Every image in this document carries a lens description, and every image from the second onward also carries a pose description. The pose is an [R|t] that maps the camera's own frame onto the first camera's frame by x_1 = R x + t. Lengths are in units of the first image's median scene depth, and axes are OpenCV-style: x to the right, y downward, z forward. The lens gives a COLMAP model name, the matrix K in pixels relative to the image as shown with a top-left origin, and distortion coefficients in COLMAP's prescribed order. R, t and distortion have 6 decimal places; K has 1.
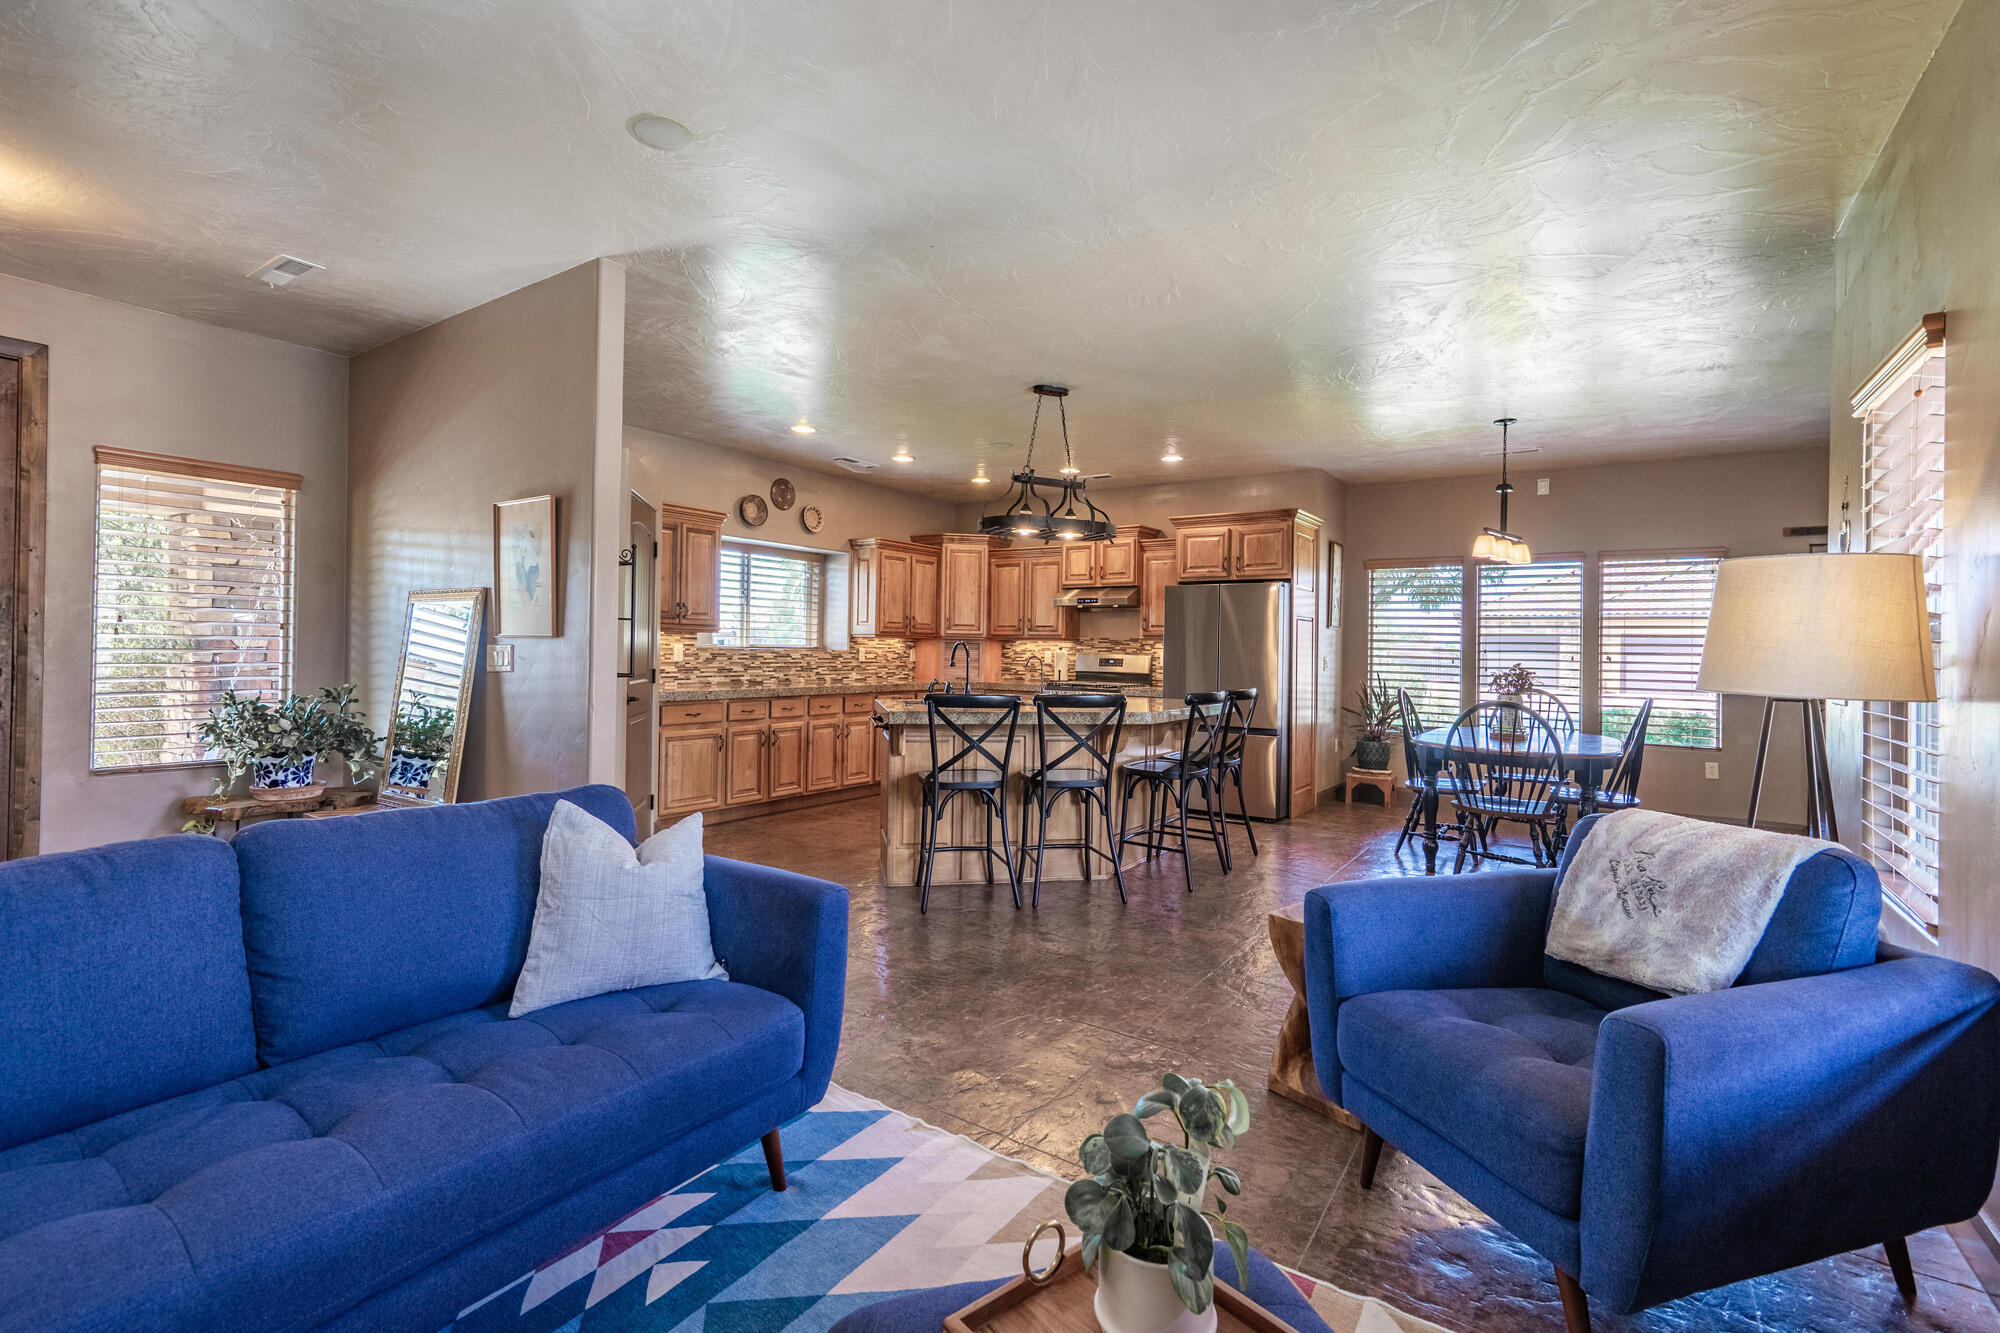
lens RADIAL K [[898.9, 0, 997.3], [0, 898.9, 644.0], [0, 0, 1]] dist [0.000345, 0.005388]
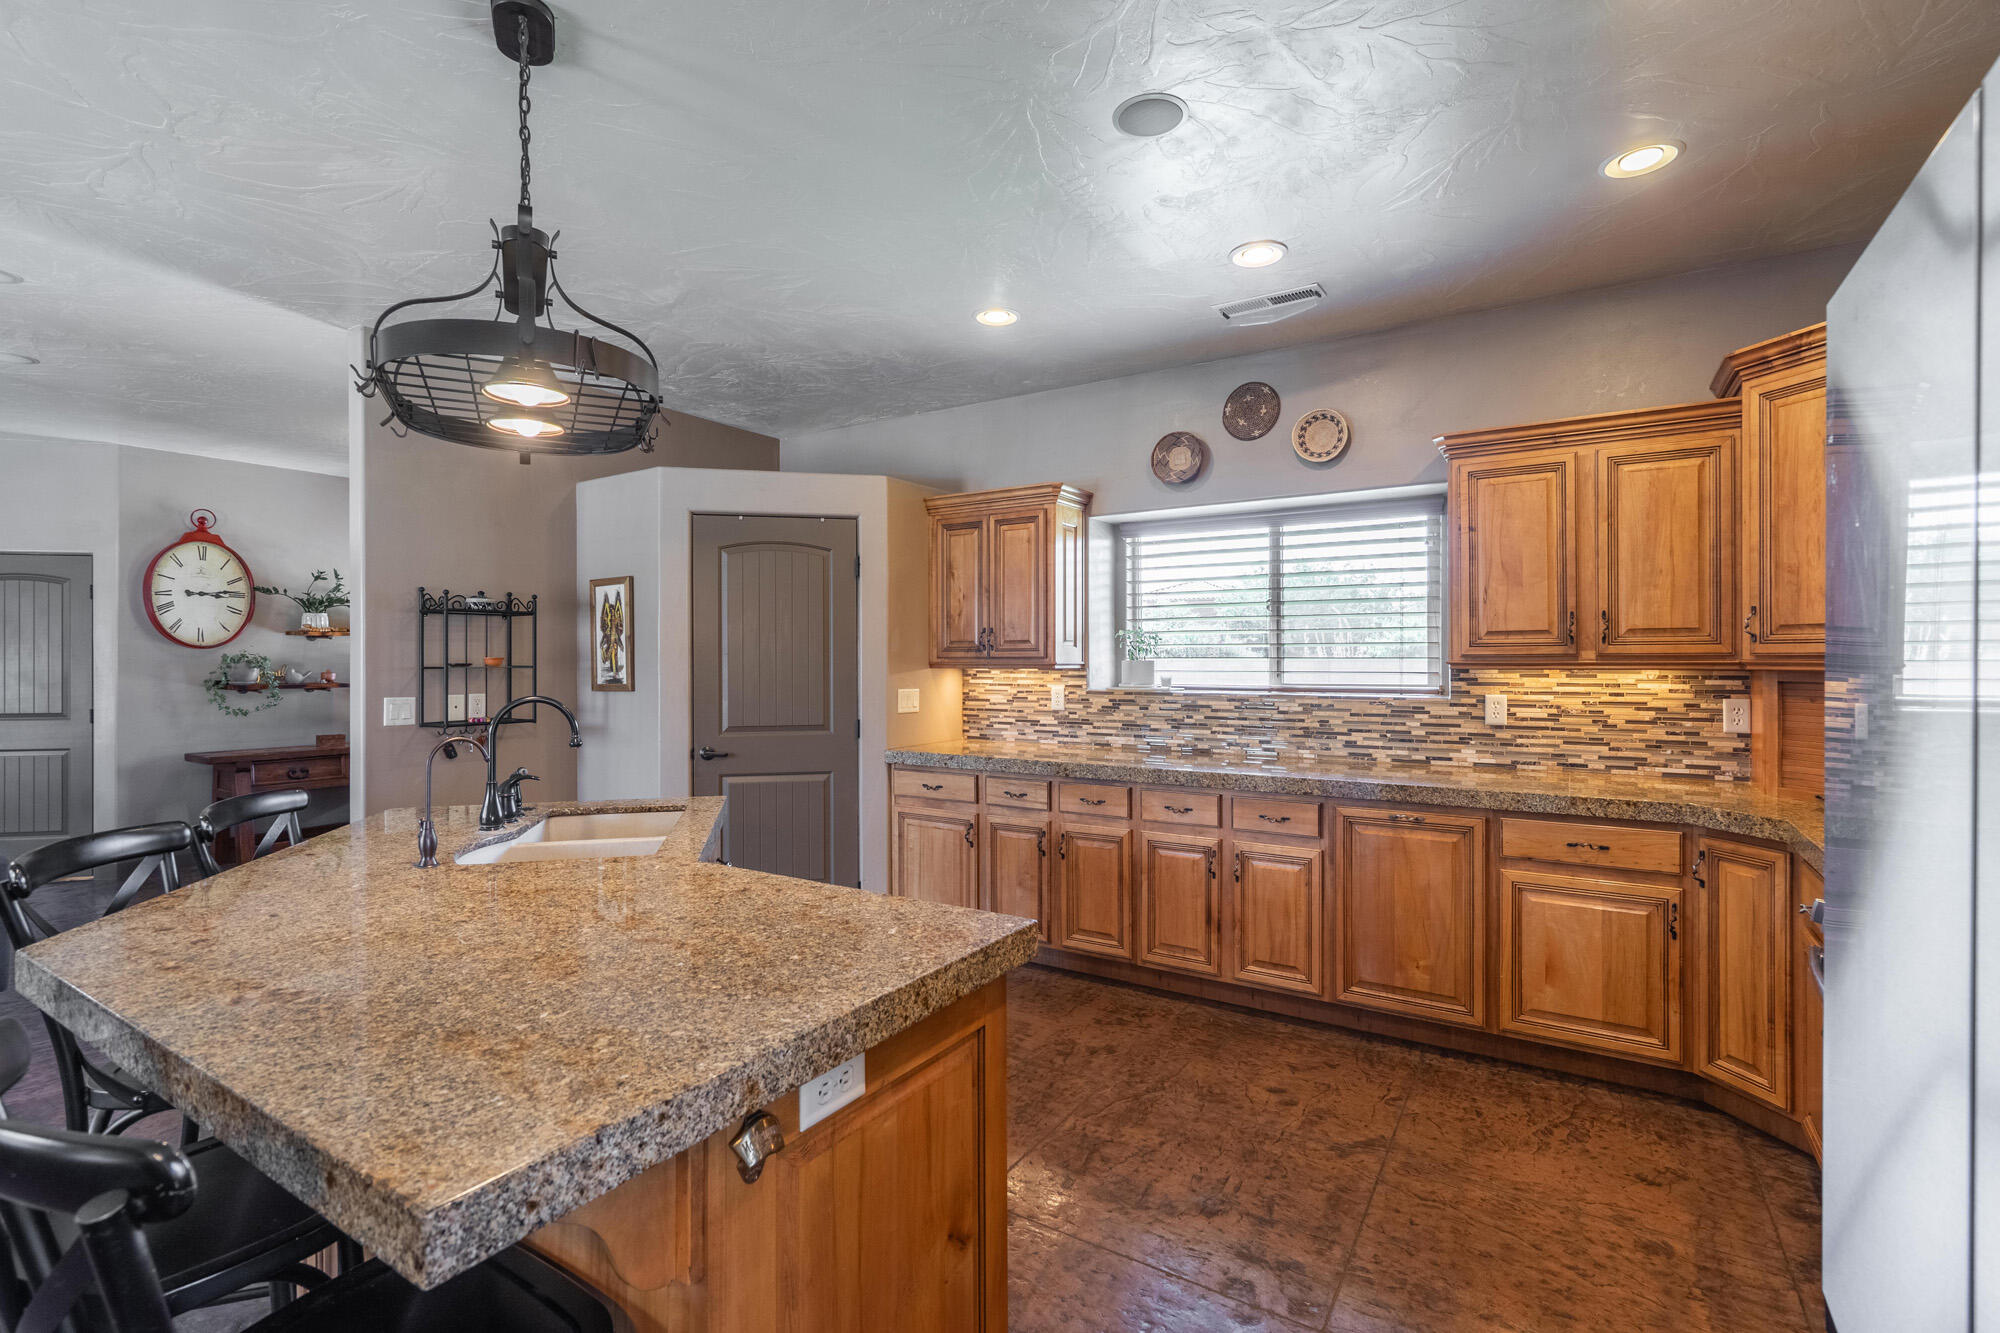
lens RADIAL K [[906.0, 0, 999.1], [0, 906.0, 657.4], [0, 0, 1]] dist [-0.000222, 0.001054]
pose [[0.029067, -0.016580, -0.999440, 0.292974], [0.009865, 0.999818, -0.016300, -0.008708], [0.999529, -0.009386, 0.029226, 0.793083]]
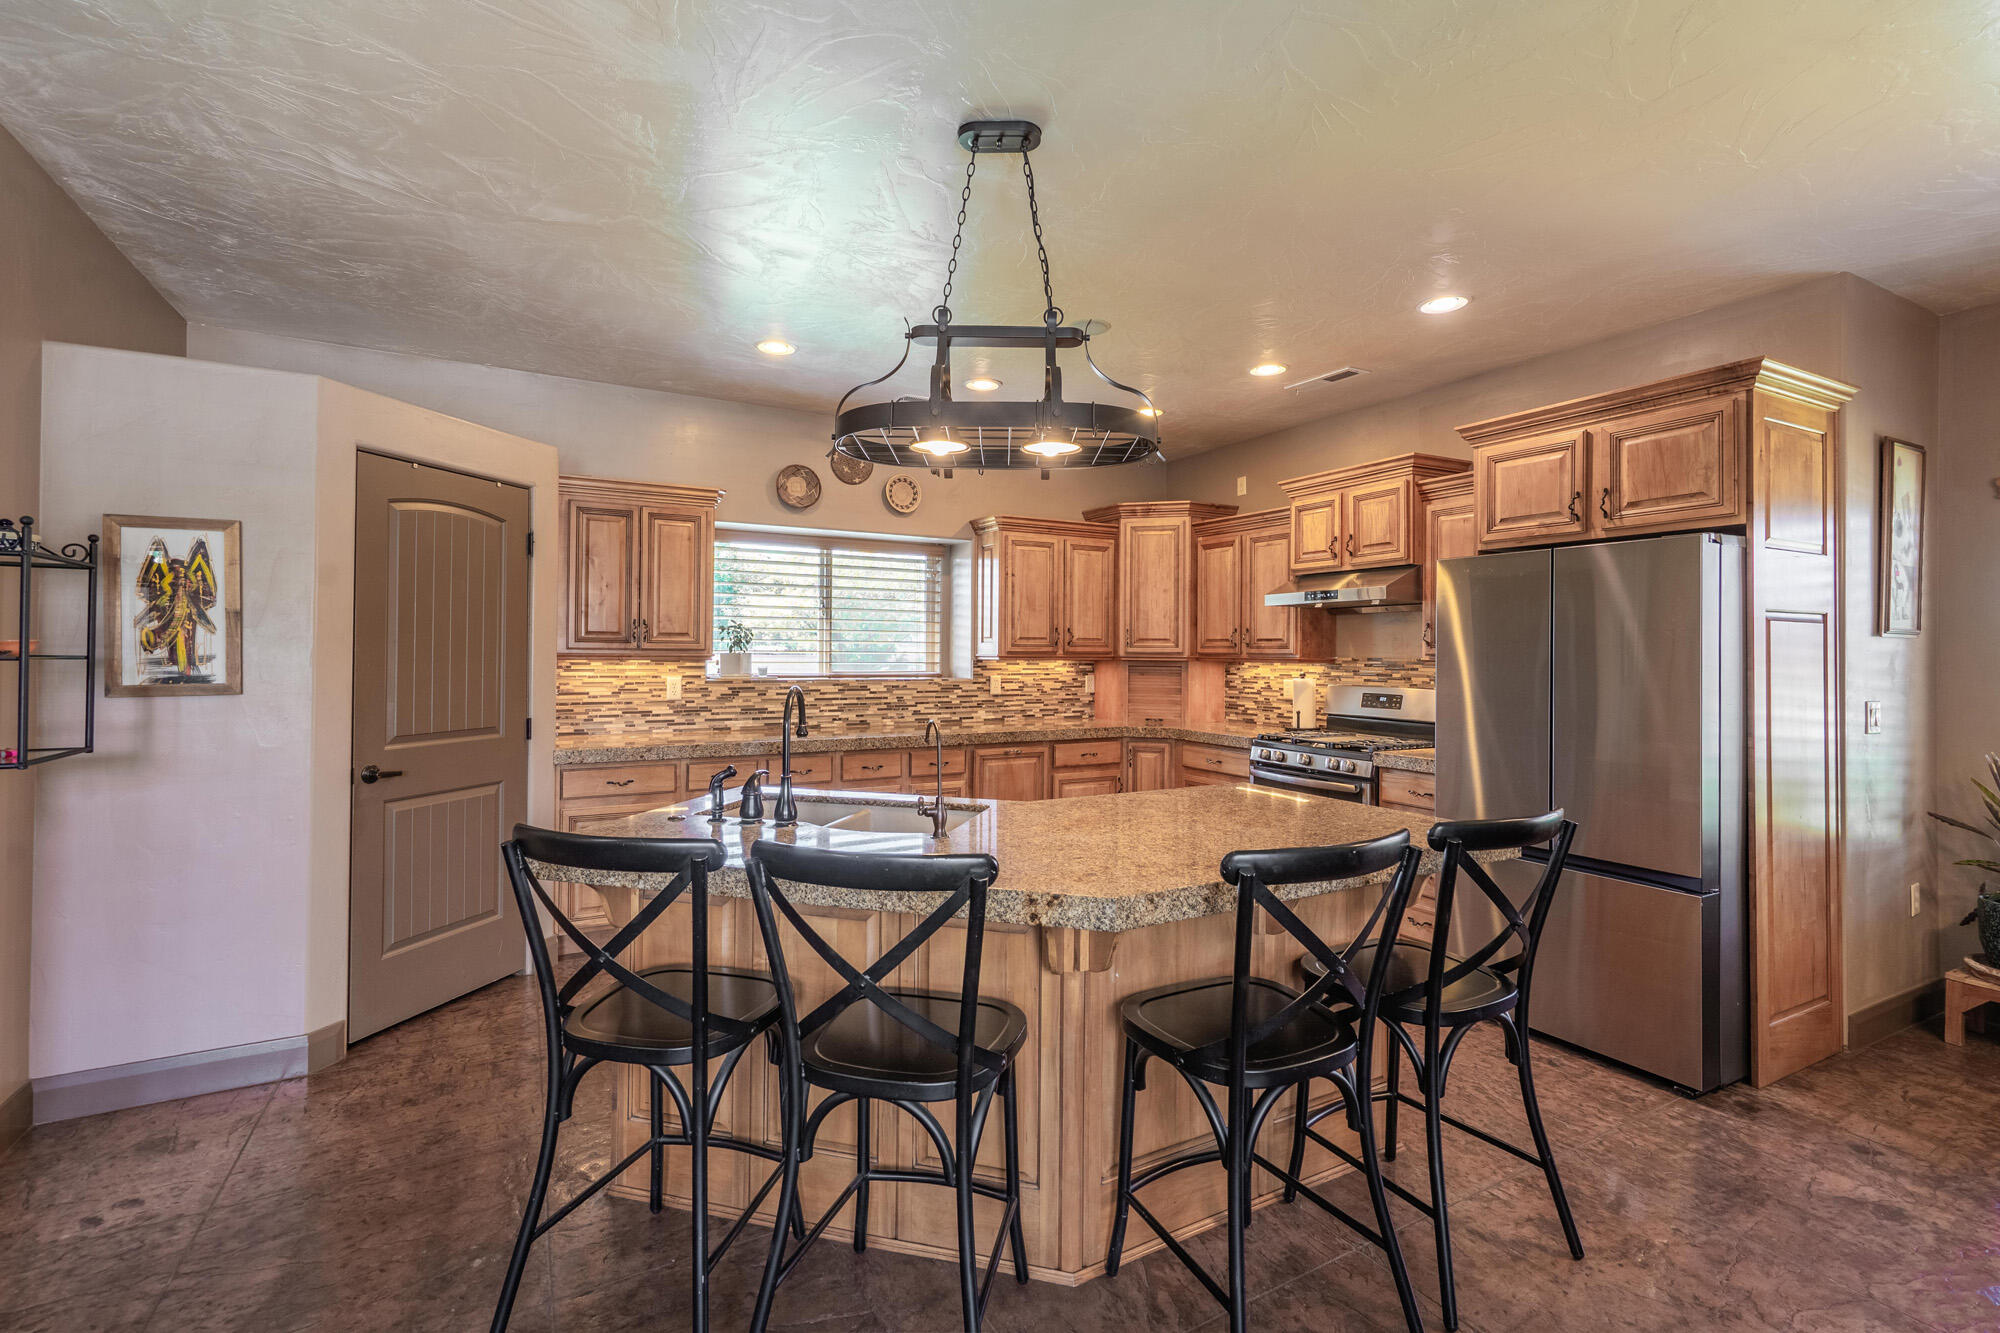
lens RADIAL K [[898.9, 0, 997.3], [0, 898.9, 644.0], [0, 0, 1]] dist [0.000345, 0.005388]
pose [[0.894197, -0.014221, -0.447447, 0.173872], [0.009911, 0.999879, -0.011973, -0.012128], [0.447563, 0.006272, 0.894230, 0.396212]]
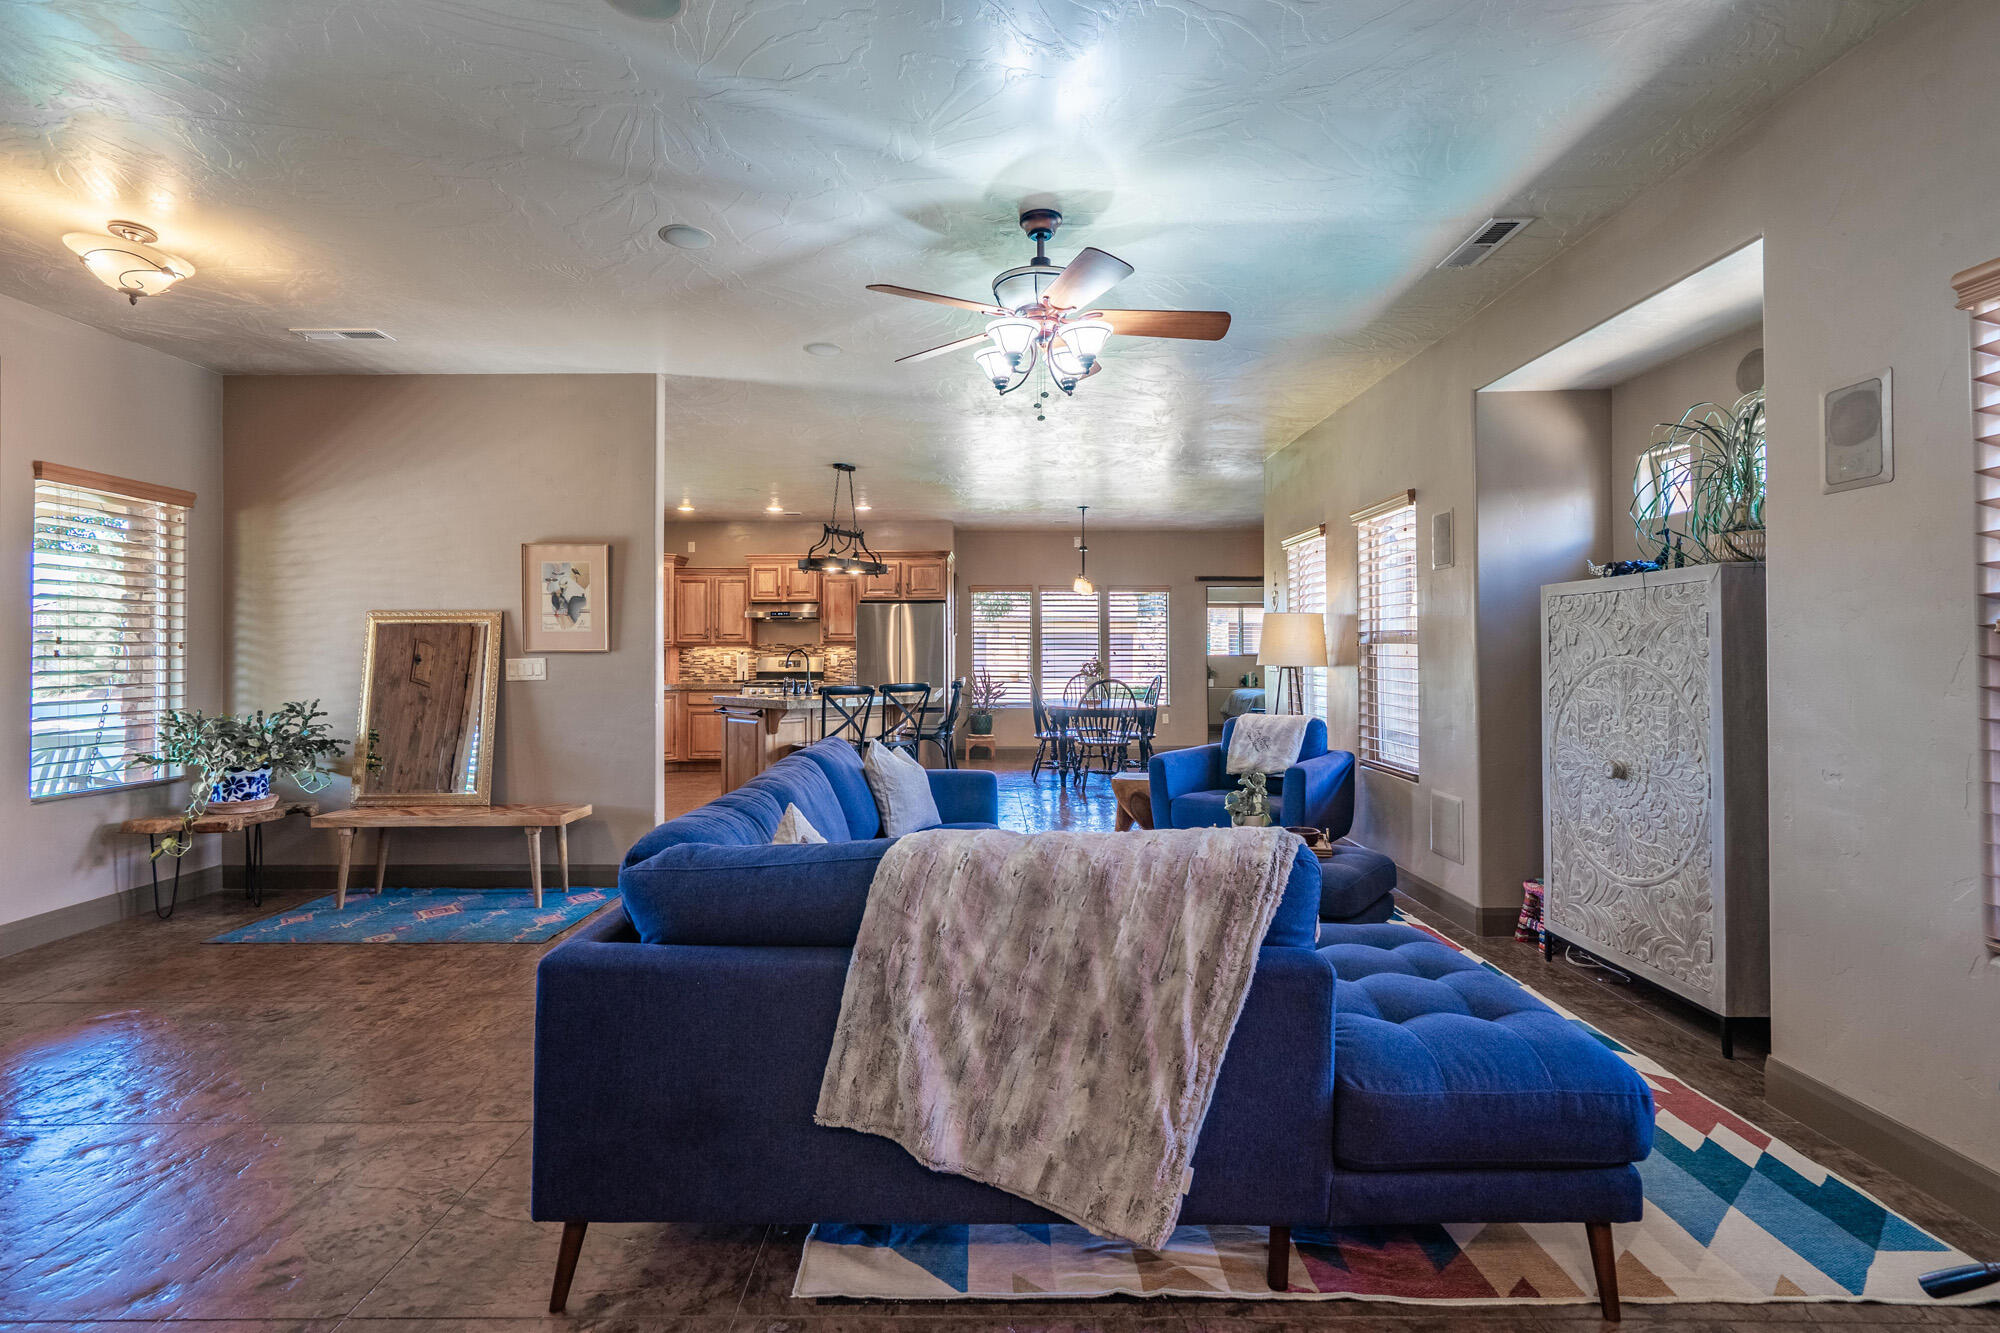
lens RADIAL K [[917.2, 0, 989.7], [0, 917.2, 642.7], [0, 0, 1]] dist [0.000287, 0.000132]
pose [[0.827859, -0.012369, 0.560799, -0.368841], [0.013481, 0.999907, 0.002153, -0.007612], [-0.560774, 0.005777, 0.827949, -0.197653]]
